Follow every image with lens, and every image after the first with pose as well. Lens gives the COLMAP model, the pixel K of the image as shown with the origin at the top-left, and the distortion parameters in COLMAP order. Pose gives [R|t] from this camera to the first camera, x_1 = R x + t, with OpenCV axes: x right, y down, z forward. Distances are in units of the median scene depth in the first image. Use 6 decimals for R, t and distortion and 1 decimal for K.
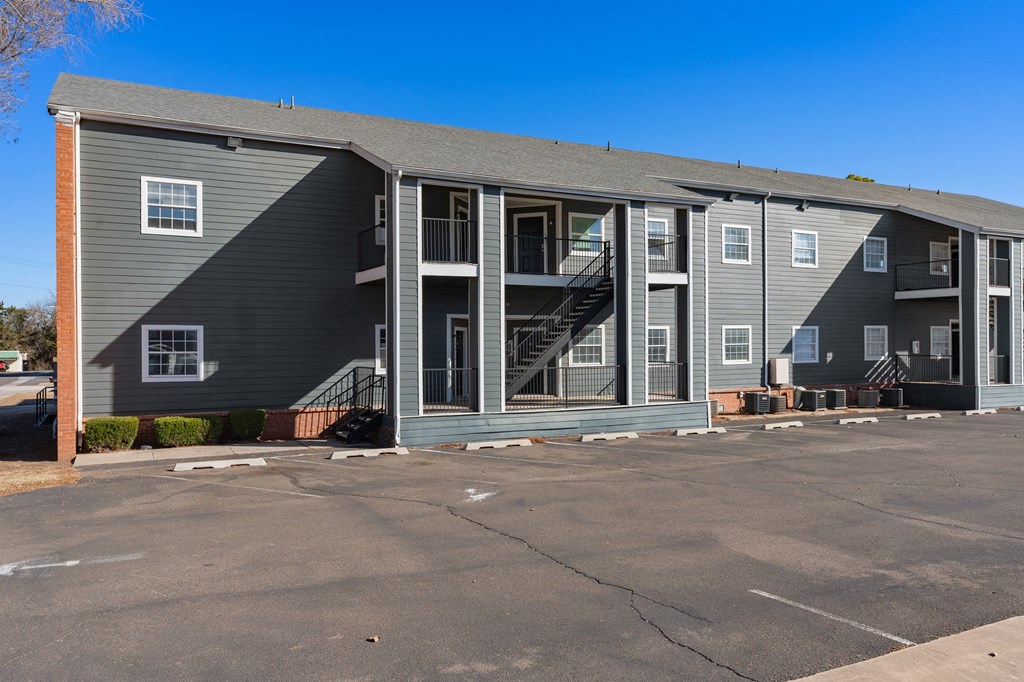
lens RADIAL K [[783.7, 0, 452.8], [0, 783.7, 347.3], [0, 0, 1]] dist [0.004039, 0.002181]
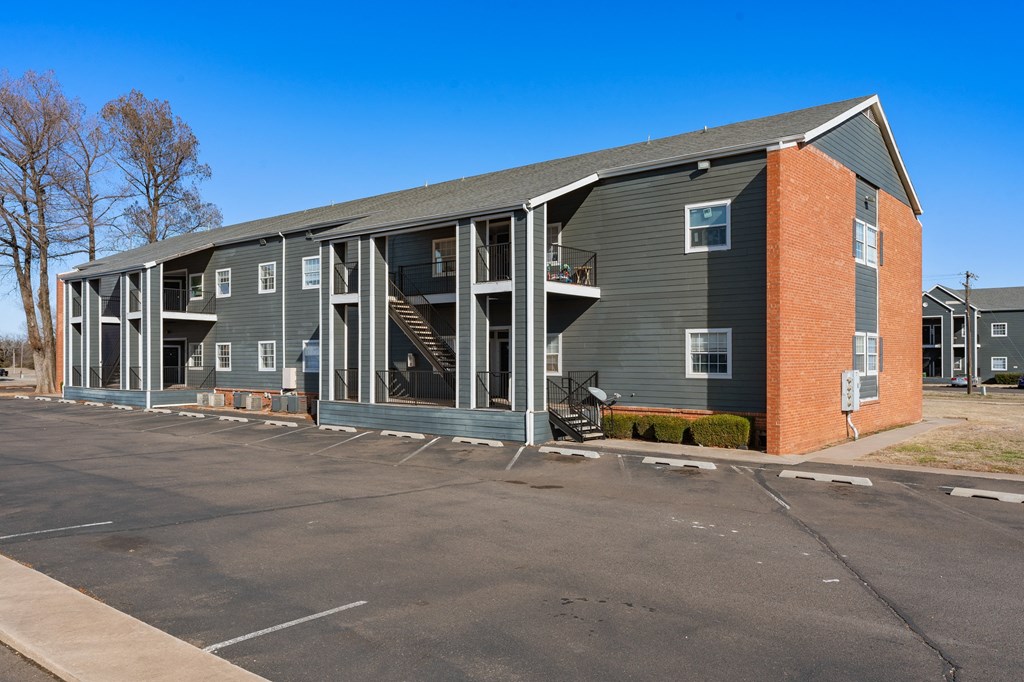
lens RADIAL K [[783.7, 0, 452.8], [0, 783.7, 347.3], [0, 0, 1]] dist [0.004039, 0.002181]
pose [[0.357741, -0.004733, -0.933809, 1.465253], [-0.002251, 0.999980, -0.005930, -0.009195], [0.933818, 0.004223, 0.357723, 0.729789]]
